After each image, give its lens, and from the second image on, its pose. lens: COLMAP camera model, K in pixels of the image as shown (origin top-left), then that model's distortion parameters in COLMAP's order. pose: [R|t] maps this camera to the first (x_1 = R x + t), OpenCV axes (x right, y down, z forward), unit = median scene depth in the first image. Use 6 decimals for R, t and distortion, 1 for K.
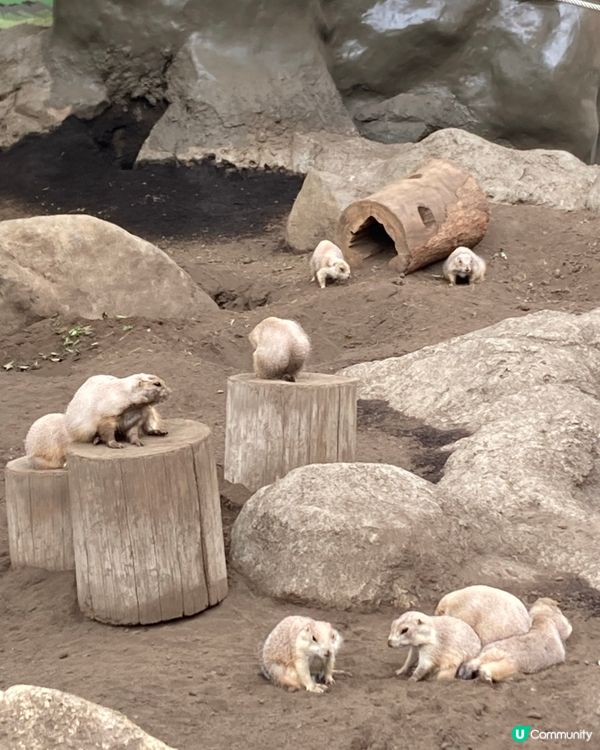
lens RADIAL K [[2064.7, 0, 300.0], [0, 2064.7, 375.0], [0, 0, 1]] dist [0.147859, -0.069410]
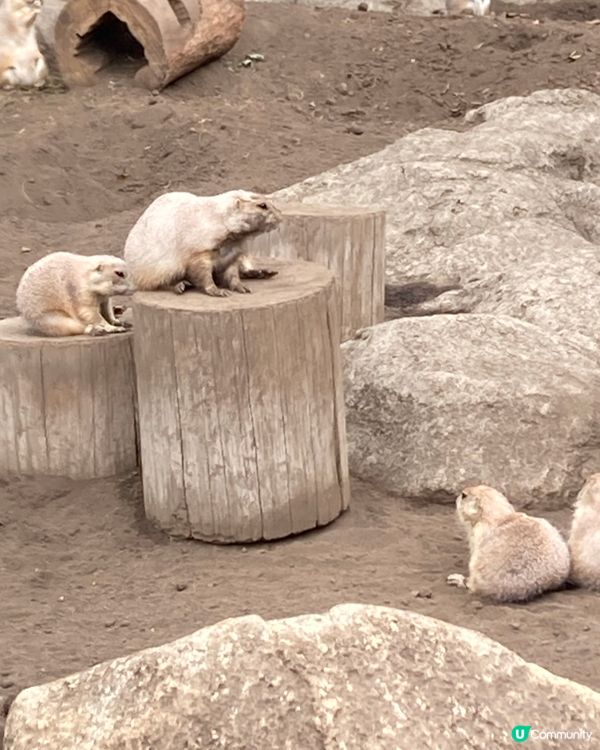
lens RADIAL K [[2828.1, 0, 300.0], [0, 2828.1, 375.0], [0, 0, 1]] dist [0.099200, 2.261151]
pose [[0.973945, -0.042654, 0.222738, -0.273259], [0.034059, 0.998525, 0.042290, 0.021598], [-0.224213, -0.033601, 0.973961, 0.042874]]
